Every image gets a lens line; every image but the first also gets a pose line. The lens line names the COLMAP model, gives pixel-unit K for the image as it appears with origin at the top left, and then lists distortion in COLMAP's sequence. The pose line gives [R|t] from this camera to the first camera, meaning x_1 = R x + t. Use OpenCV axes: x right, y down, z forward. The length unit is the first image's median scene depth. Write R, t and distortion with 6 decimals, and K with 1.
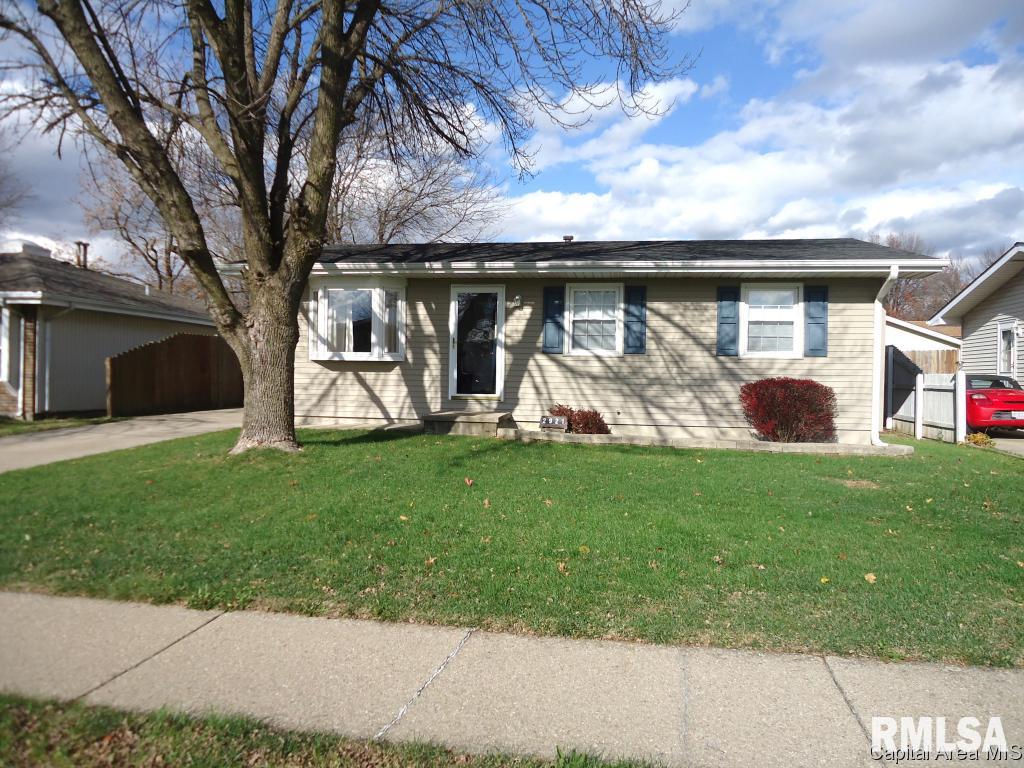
lens RADIAL K [[734.4, 0, 510.6], [0, 734.4, 378.1], [0, 0, 1]] dist [-0.033964, 0.007375]
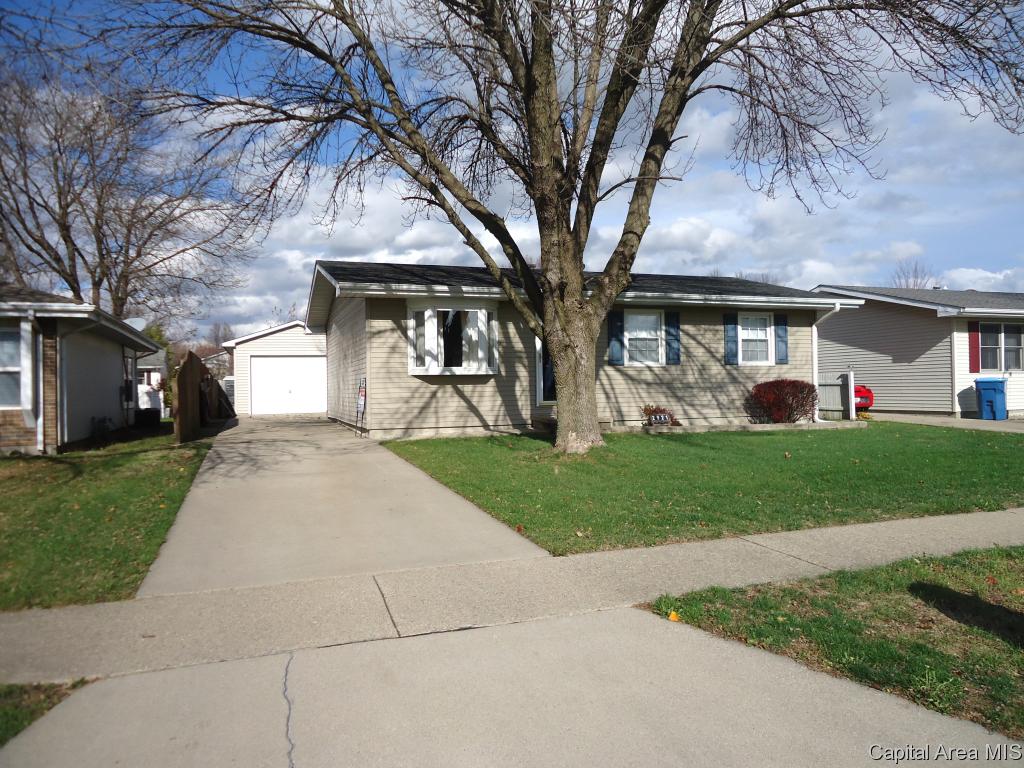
lens RADIAL K [[734.4, 0, 515.5], [0, 734.4, 389.0], [0, 0, 1]] dist [-0.033964, 0.007375]
pose [[0.878077, -0.030631, 0.477538, -0.687129], [0.033150, 0.999445, 0.003153, -0.003121], [-0.477370, 0.013062, 0.878606, -0.007696]]
